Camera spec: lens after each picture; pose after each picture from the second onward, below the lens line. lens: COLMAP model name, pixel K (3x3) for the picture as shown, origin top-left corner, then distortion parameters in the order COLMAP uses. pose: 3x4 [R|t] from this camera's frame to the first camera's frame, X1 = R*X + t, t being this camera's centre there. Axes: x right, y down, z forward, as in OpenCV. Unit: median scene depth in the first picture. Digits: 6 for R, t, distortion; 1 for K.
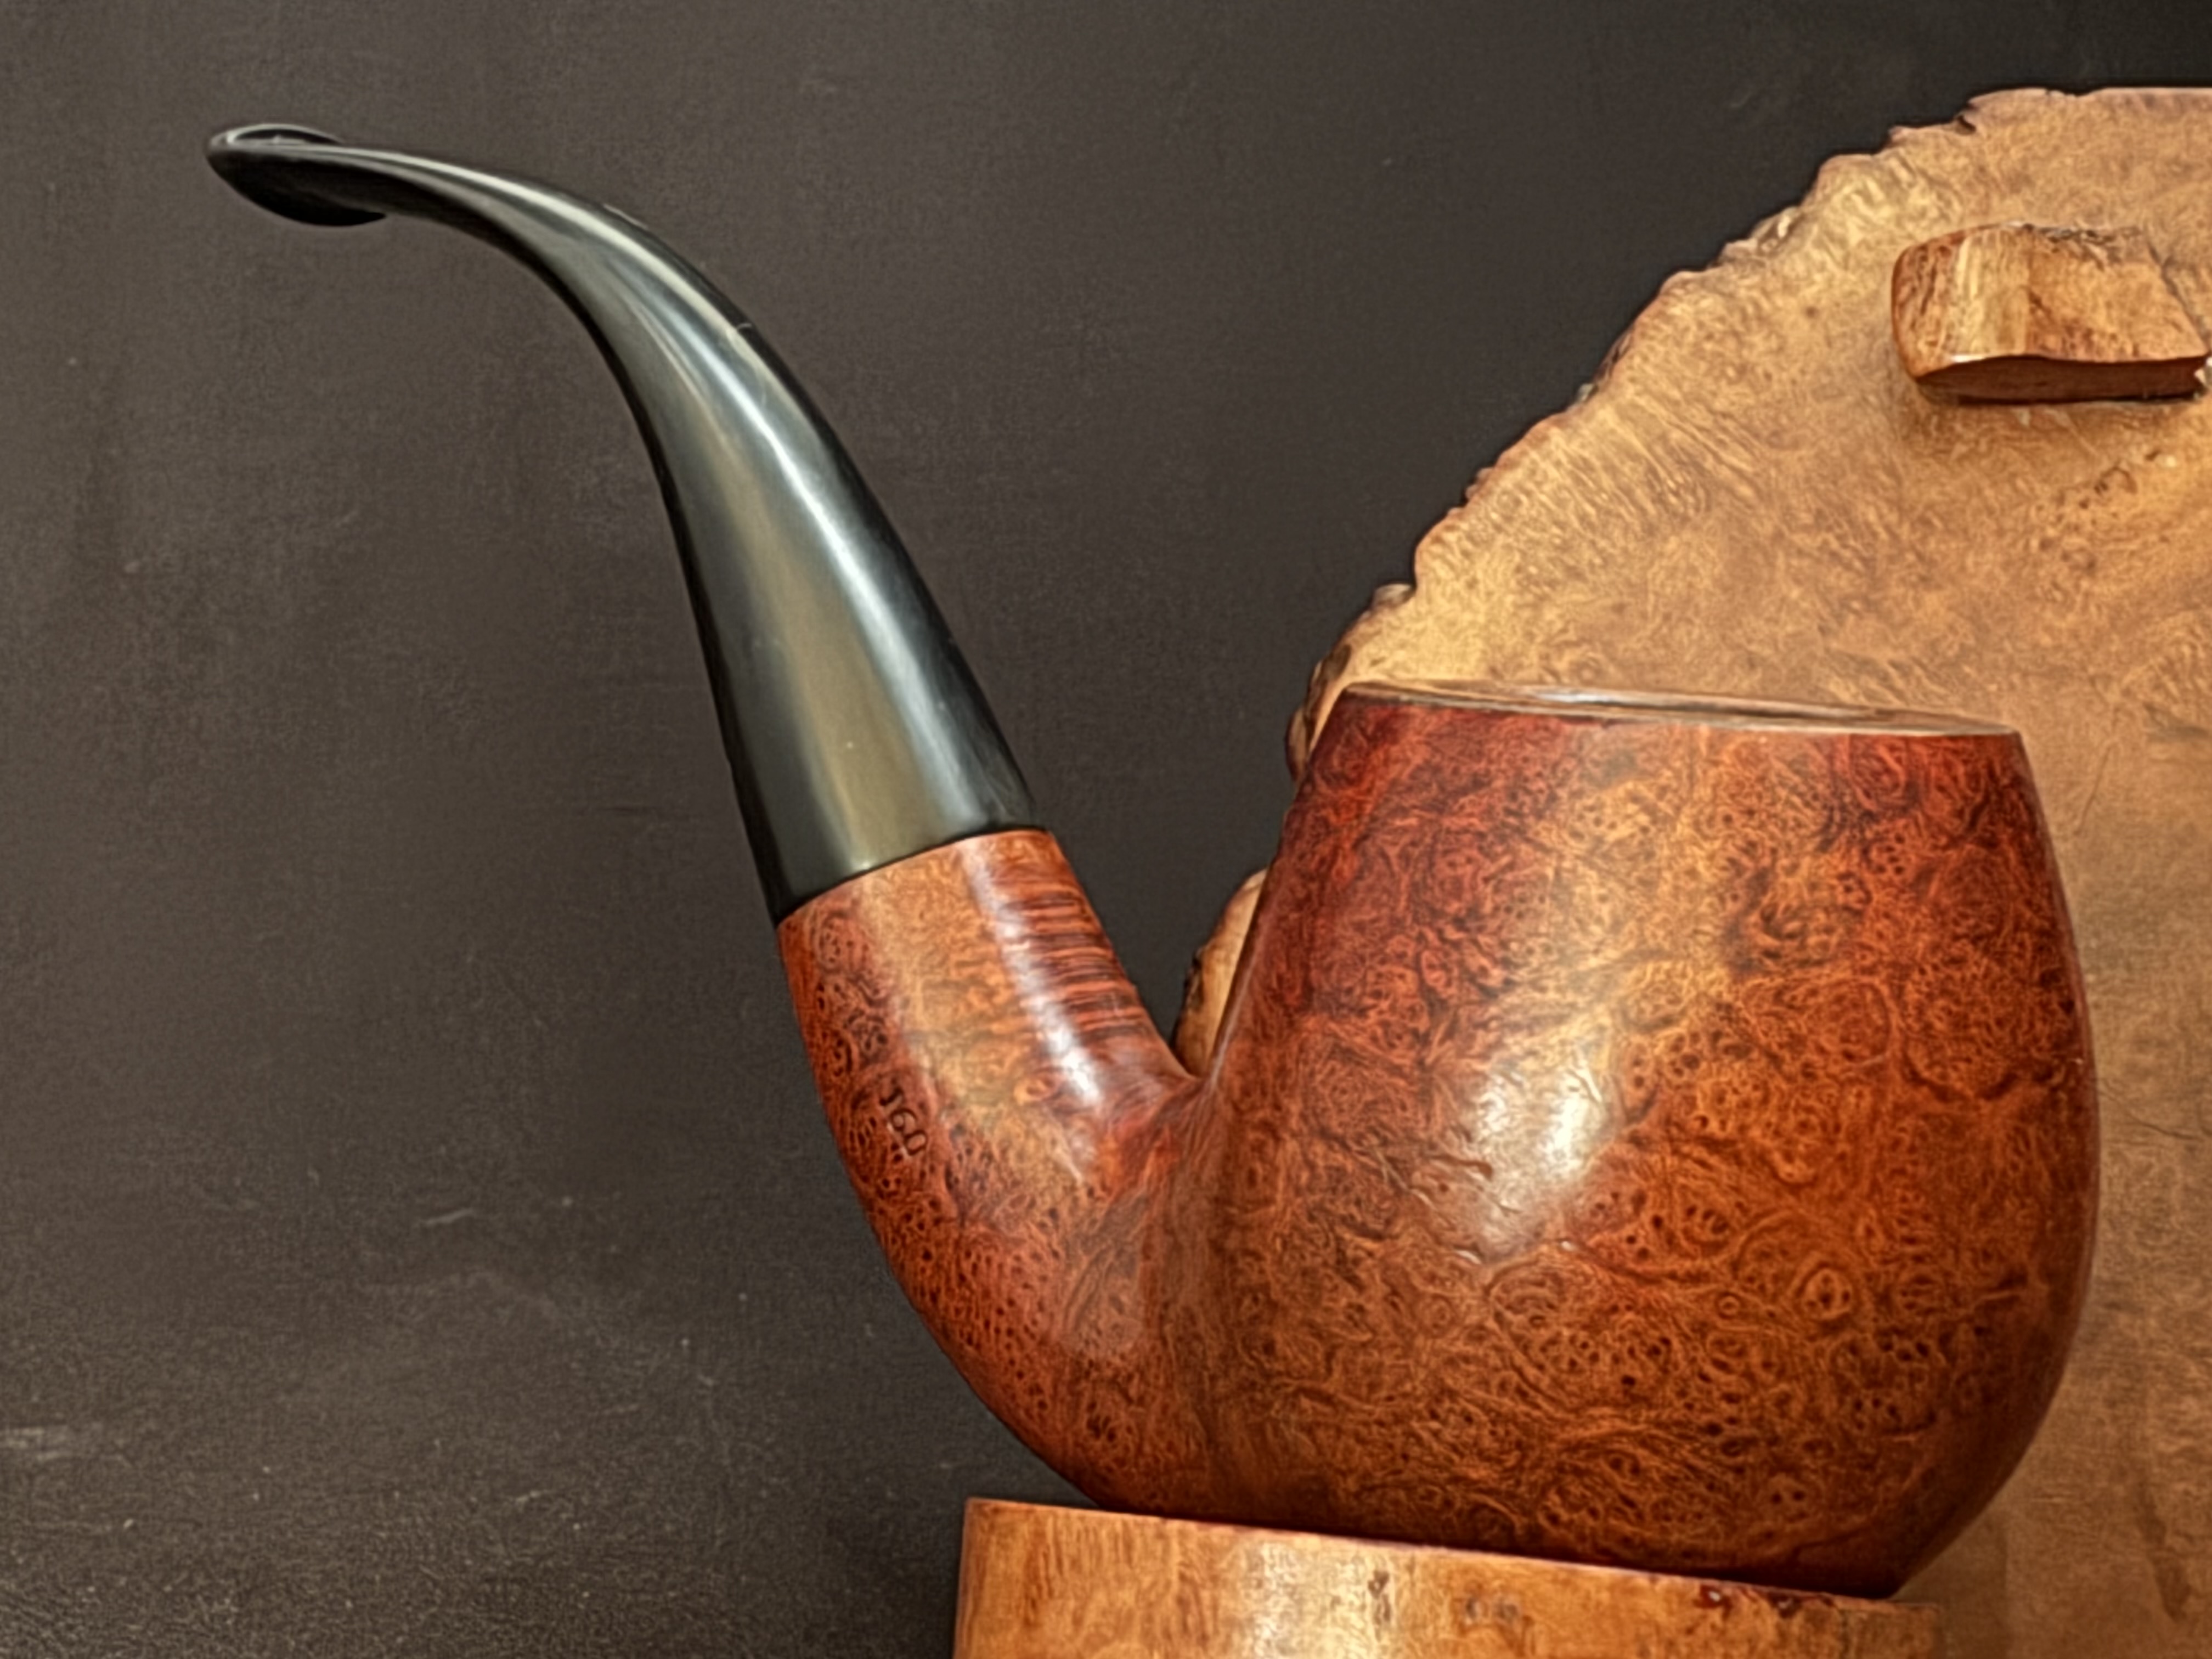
lens RADIAL K [[2631.2, 0, 752.2], [0, 2631.2, 826.0], [0, 0, 1]] dist [-0.004542, 0.015736]
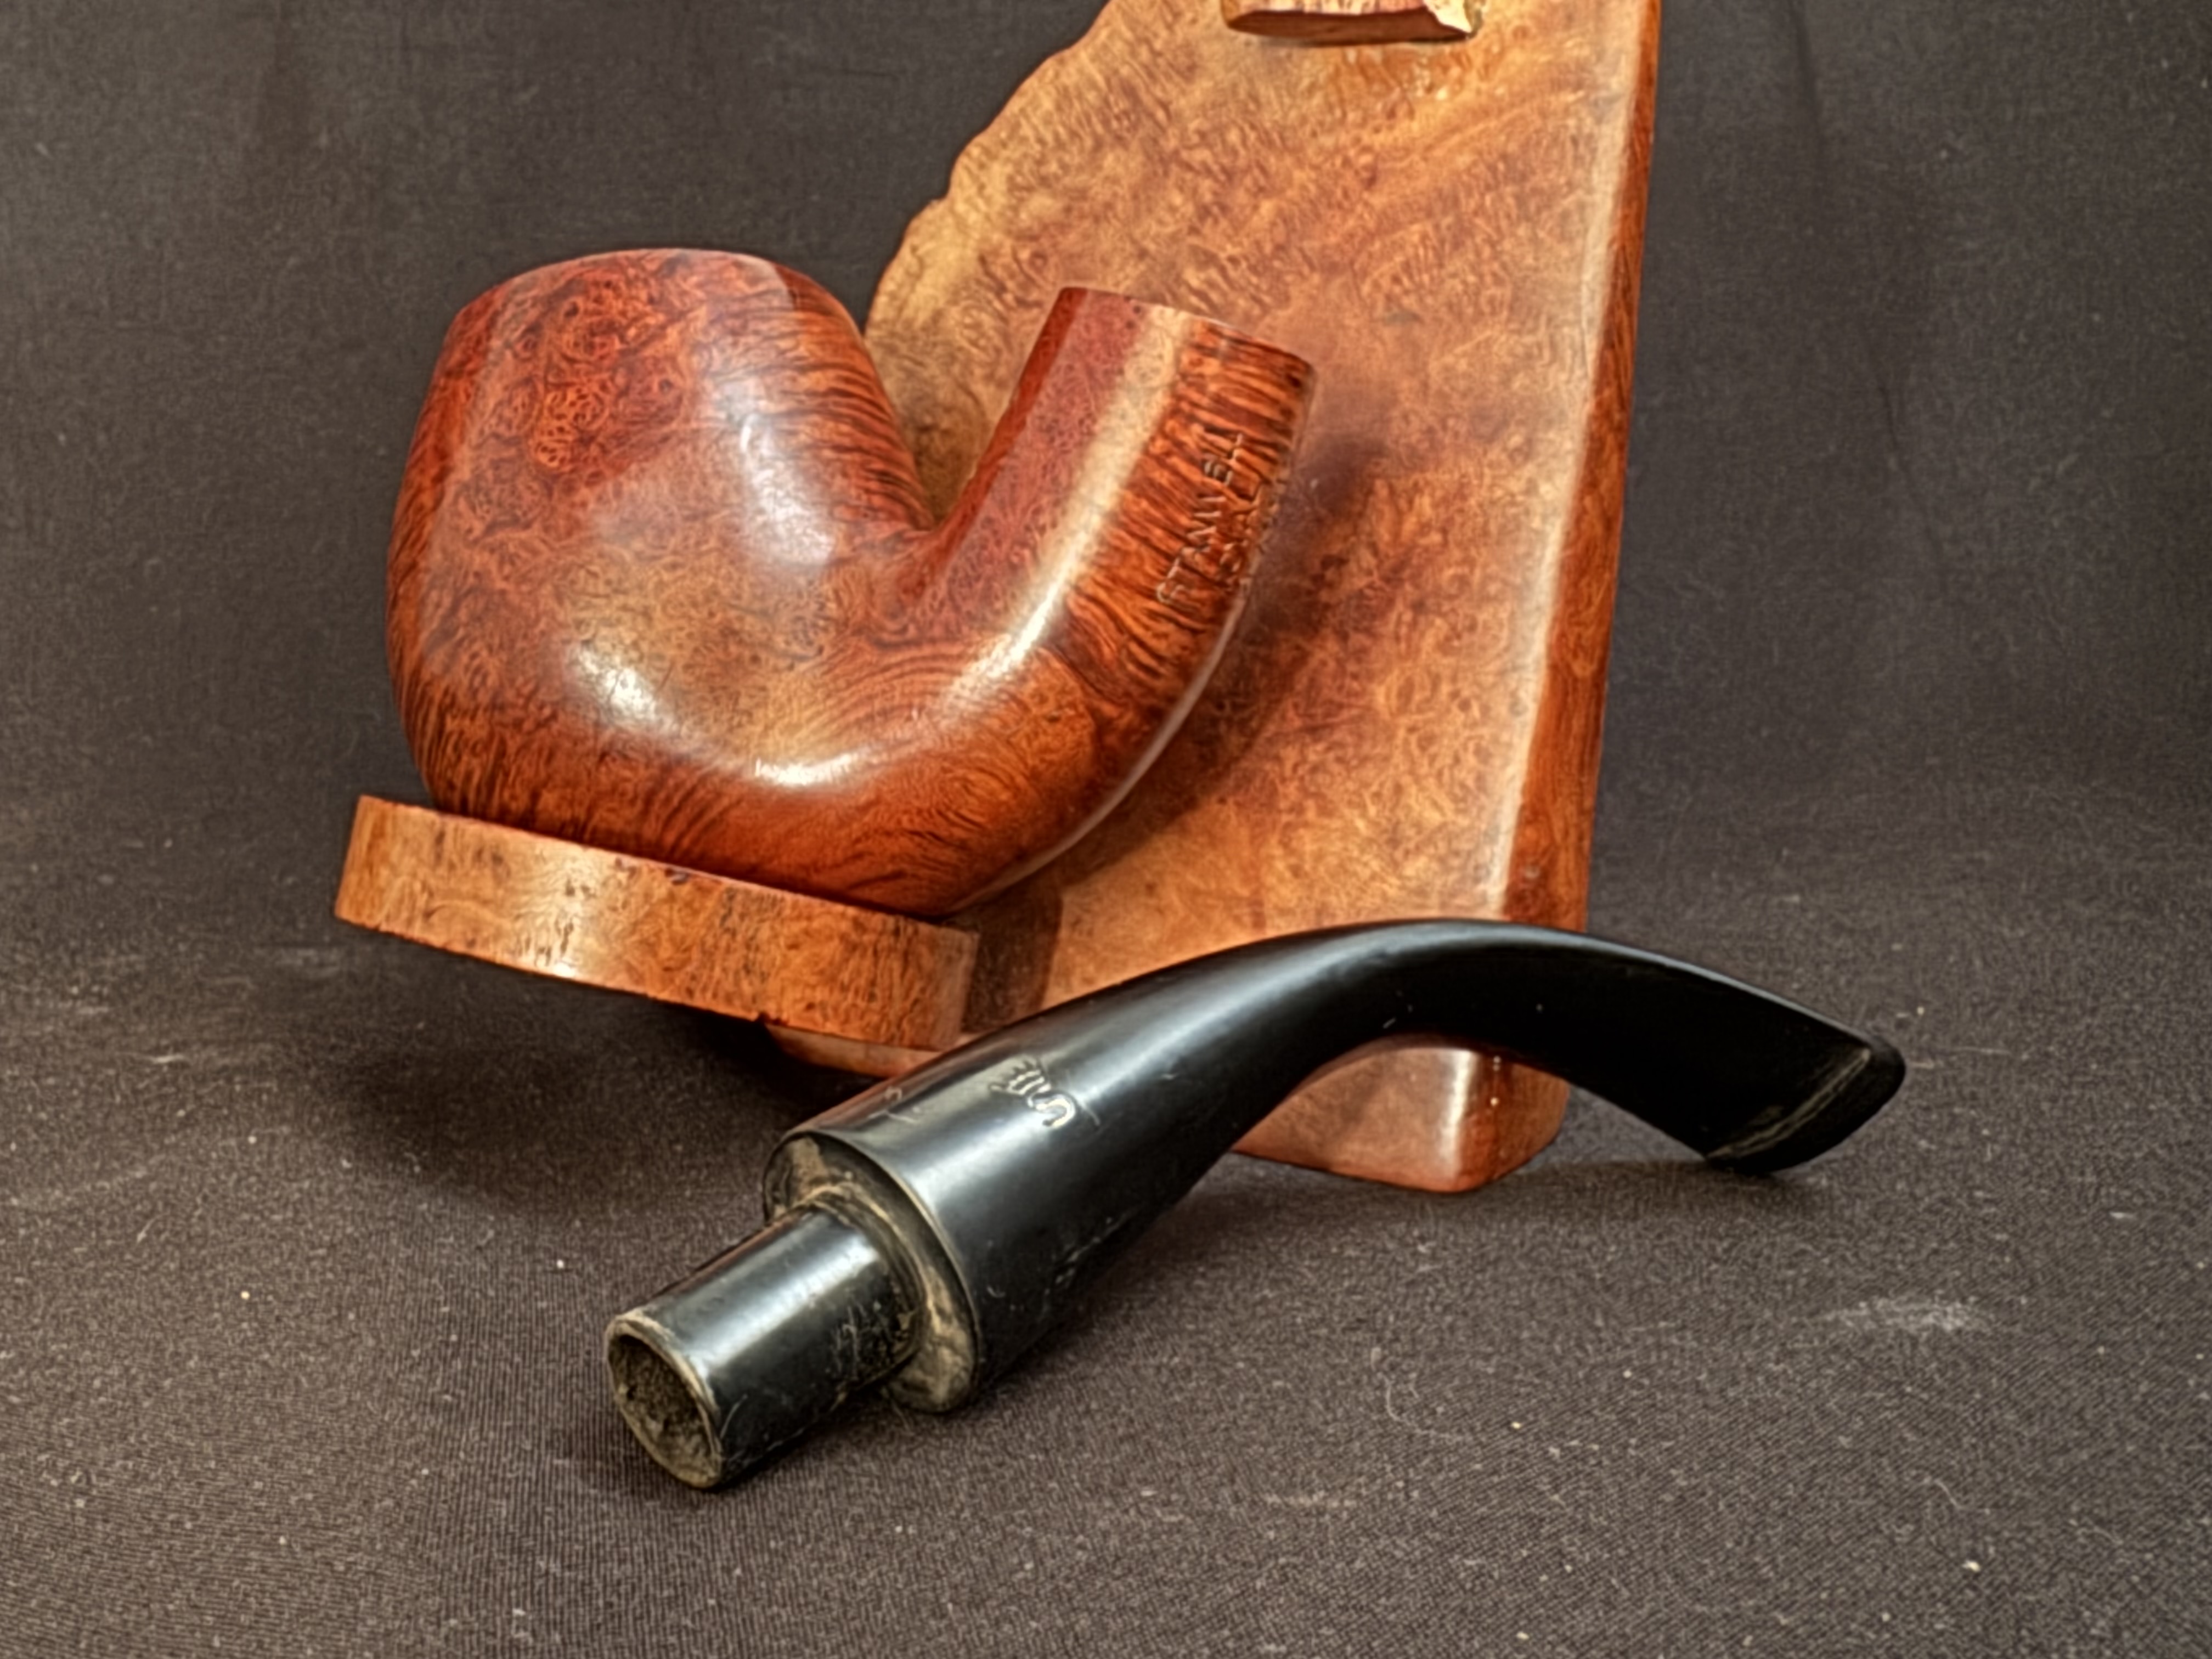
lens RADIAL K [[2594.1, 0, 835.1], [0, 2594.1, 840.4], [0, 0, 1]] dist [-0.000083, -0.006265]
pose [[0.935478, 0.092928, -0.340946, 0.697870], [-0.032870, 0.983504, 0.177875, -0.001407], [0.351852, -0.155192, 0.923101, -0.265684]]
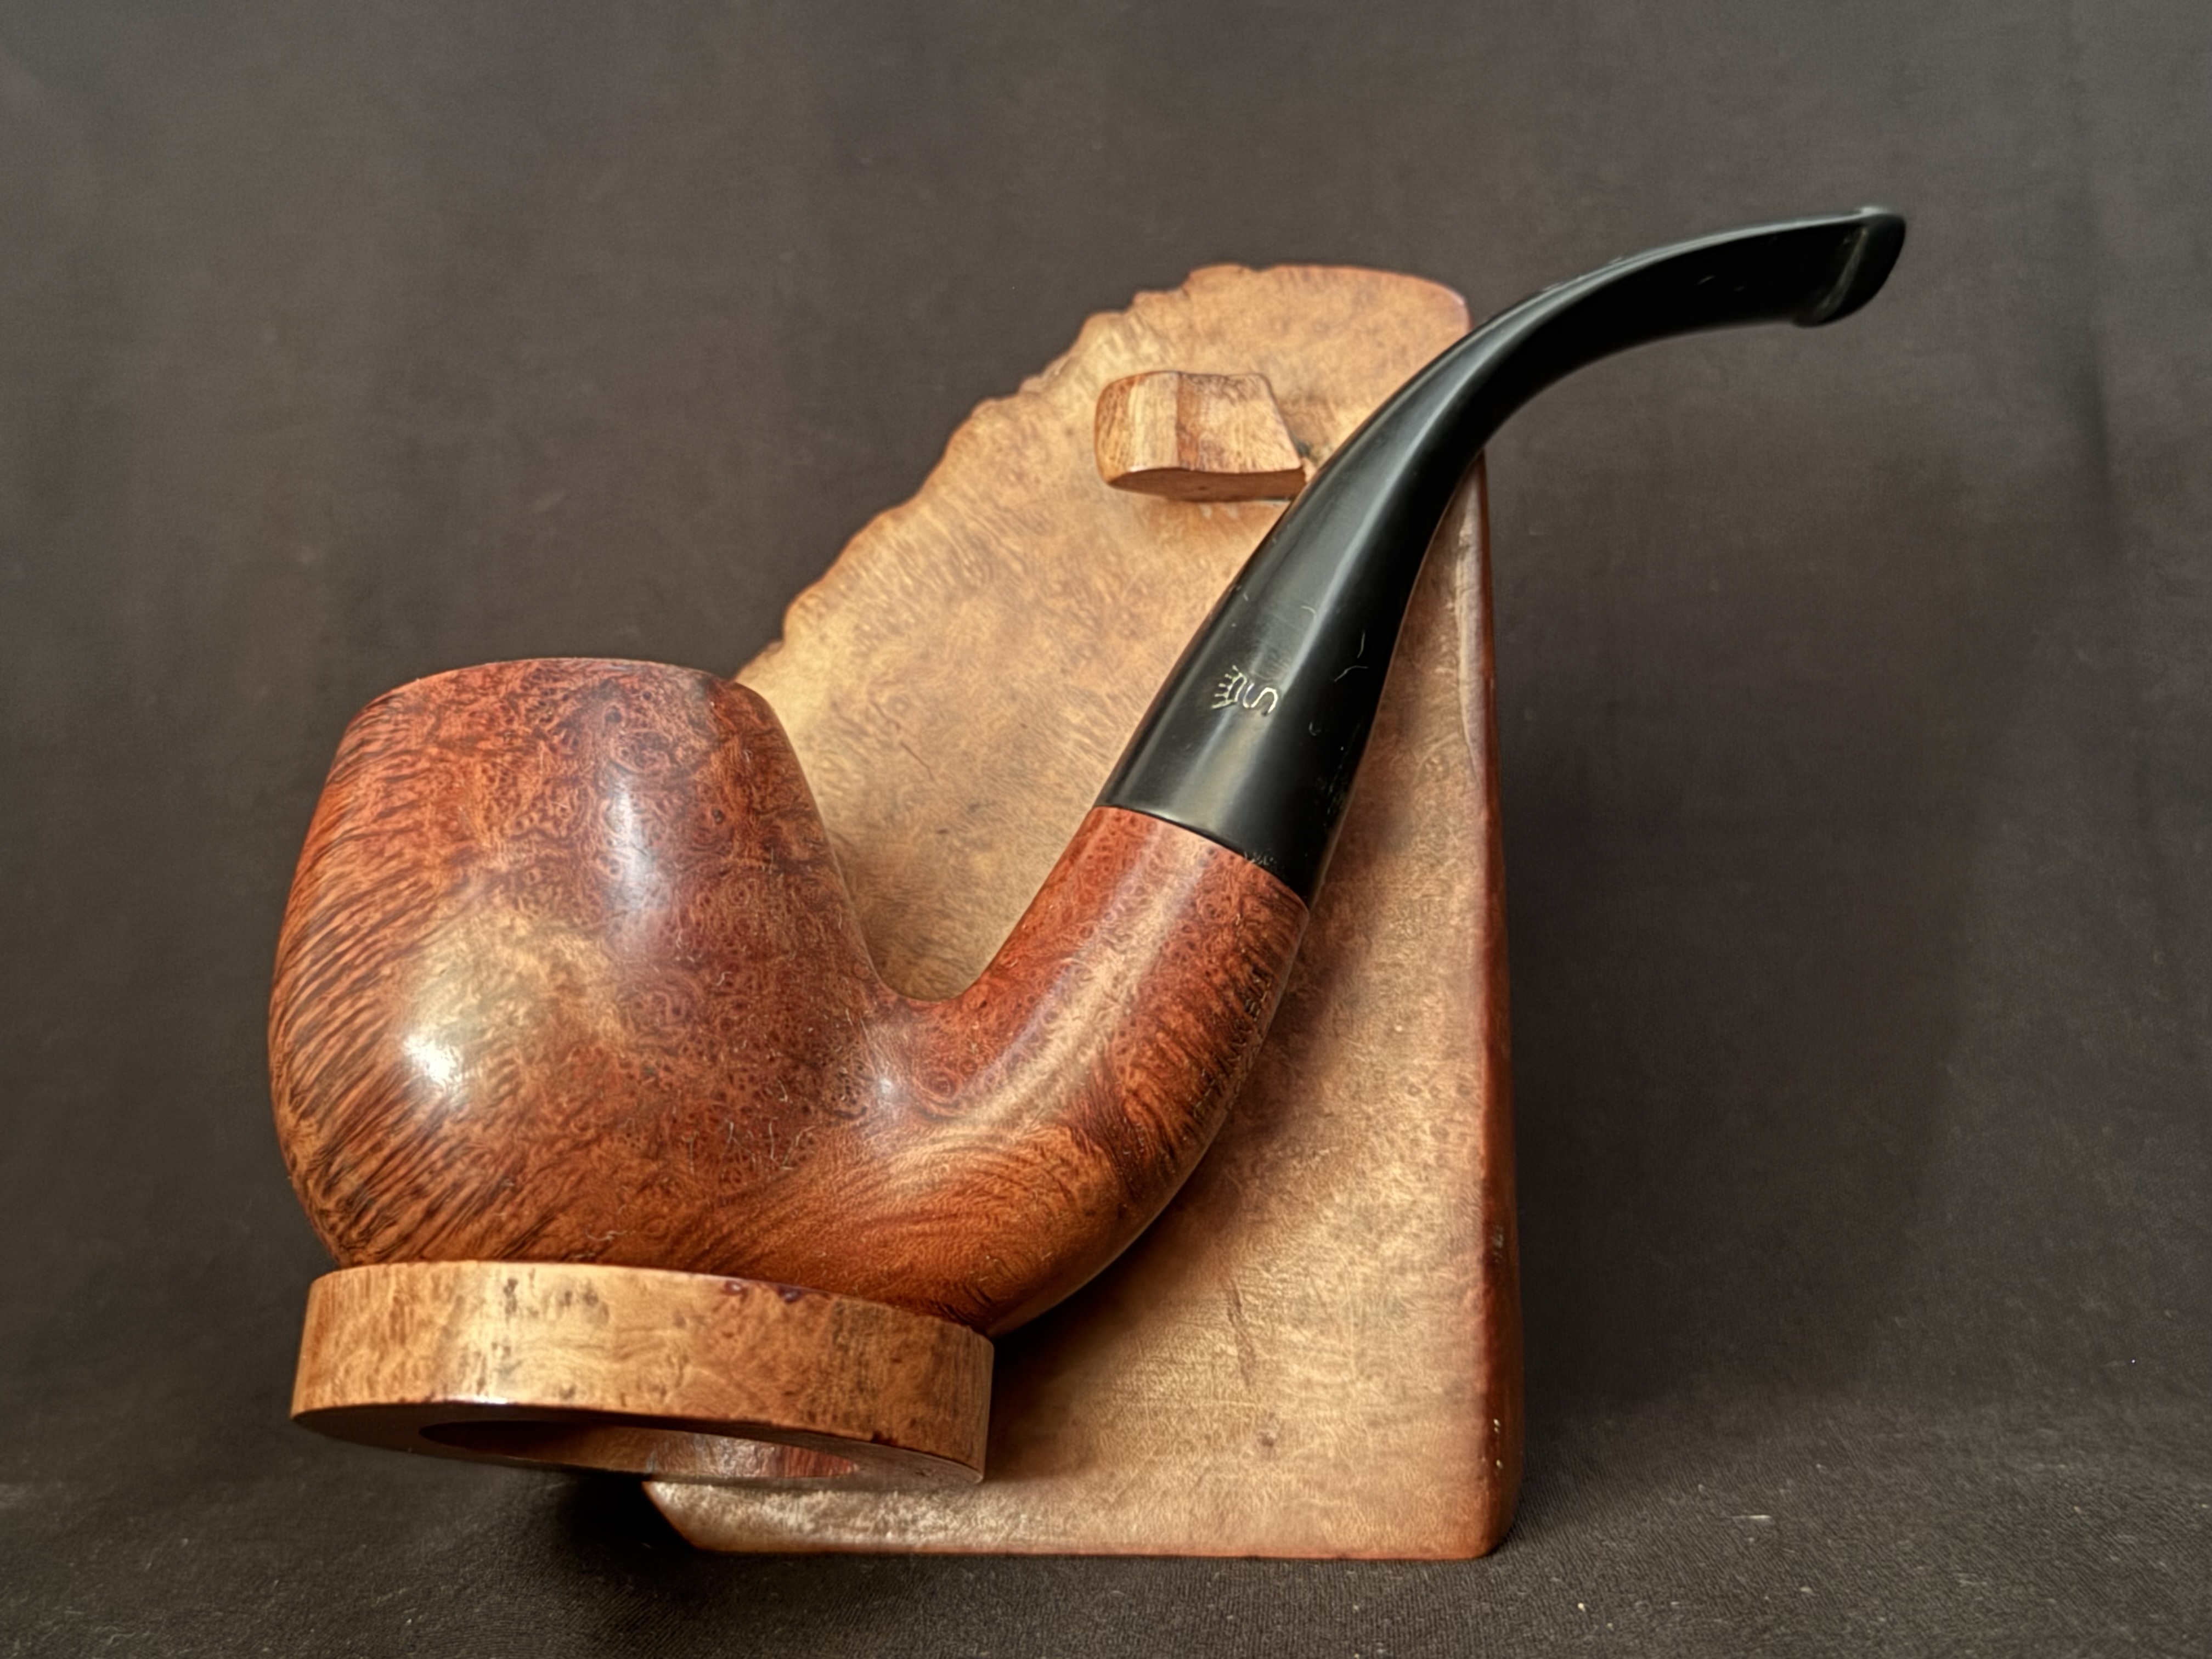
lens RADIAL K [[3131.2, 0, 1106.0], [0, 3131.2, 829.5], [0, 0, 1]] dist [0.218820, 0.039661]
pose [[0.996769, -0.004630, 0.080194, 0.299239], [0.008792, 0.998628, -0.051613, 0.086908], [-0.079845, 0.052152, 0.995442, -0.571714]]
